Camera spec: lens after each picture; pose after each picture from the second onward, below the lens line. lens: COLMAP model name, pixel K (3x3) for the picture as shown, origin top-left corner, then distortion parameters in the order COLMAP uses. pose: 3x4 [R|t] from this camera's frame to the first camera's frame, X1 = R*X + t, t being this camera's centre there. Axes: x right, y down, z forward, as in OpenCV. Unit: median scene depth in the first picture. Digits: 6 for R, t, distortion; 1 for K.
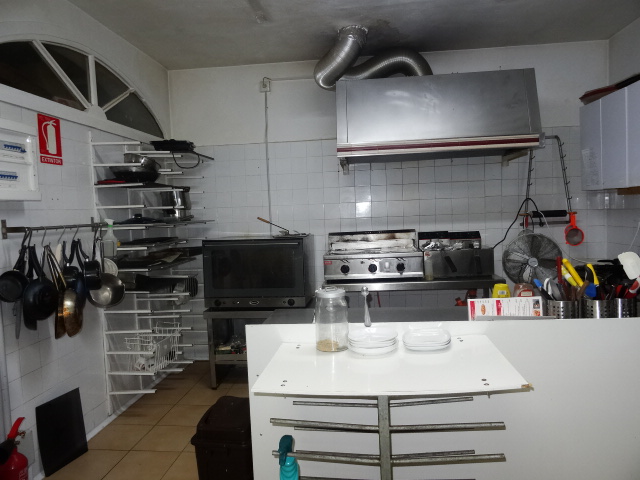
lens RADIAL K [[453.5, 0, 320.0], [0, 453.5, 240.0], [0, 0, 1]] dist [-0.006688, -0.005931]
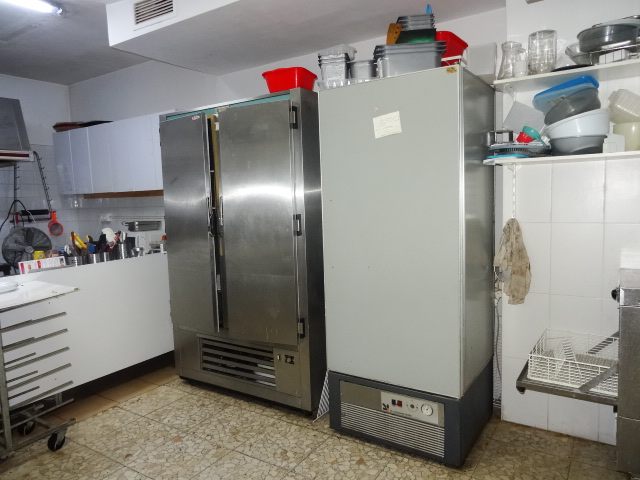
lens RADIAL K [[453.5, 0, 320.0], [0, 453.5, 240.0], [0, 0, 1]] dist [-0.006688, -0.005931]
pose [[0.452017, -0.062228, 0.889836, -0.288844], [0.074140, 0.996733, 0.032042, 0.041005], [-0.888923, 0.051489, 0.455153, -0.312355]]
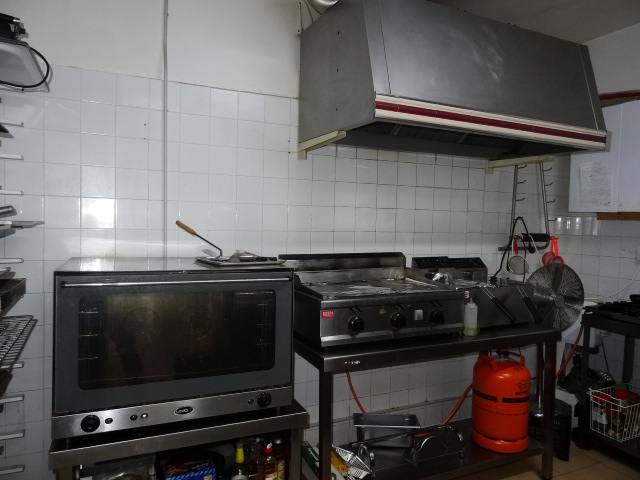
lens RADIAL K [[453.5, 0, 320.0], [0, 453.5, 240.0], [0, 0, 1]] dist [-0.006688, -0.005931]
pose [[0.857959, 0.034857, 0.512534, -0.261621], [-0.021393, 0.999254, -0.032149, -0.020031], [-0.513272, 0.016618, 0.858065, 0.535205]]
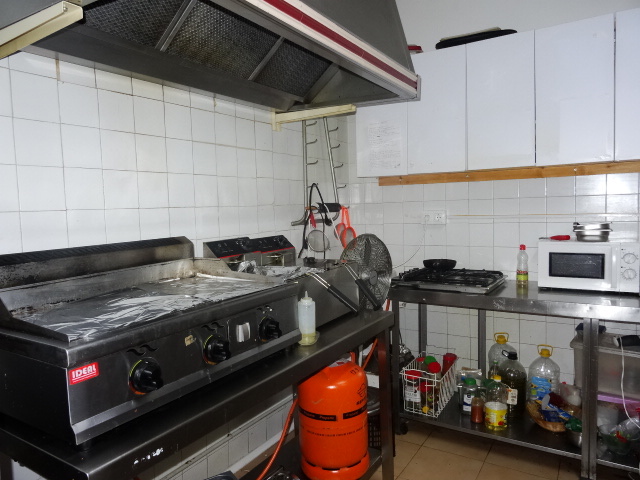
lens RADIAL K [[453.5, 0, 320.0], [0, 453.5, 240.0], [0, 0, 1]] dist [-0.006688, -0.005931]
pose [[0.443644, -0.043187, 0.895162, -0.143313], [0.073540, 0.997224, 0.011664, -0.017591], [-0.893181, 0.060655, 0.445589, 0.751455]]
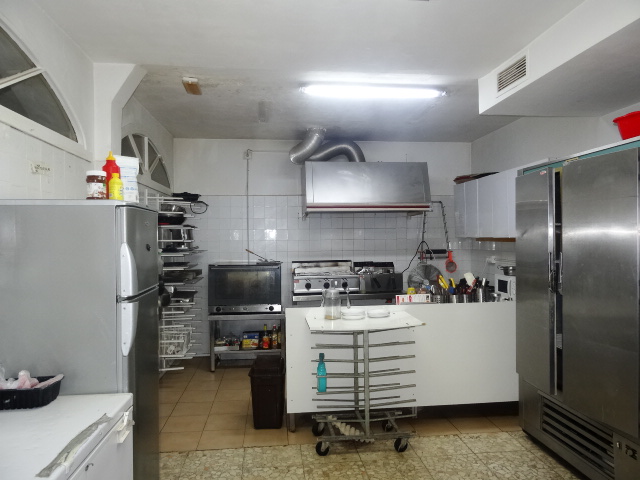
lens RADIAL K [[453.5, 0, 320.0], [0, 453.5, 240.0], [0, 0, 1]] dist [-0.006688, -0.005931]
pose [[0.977955, 0.029497, 0.206721, -0.211930], [-0.015561, 0.997515, -0.068718, 0.015564], [-0.208234, 0.063986, 0.975984, -0.452430]]
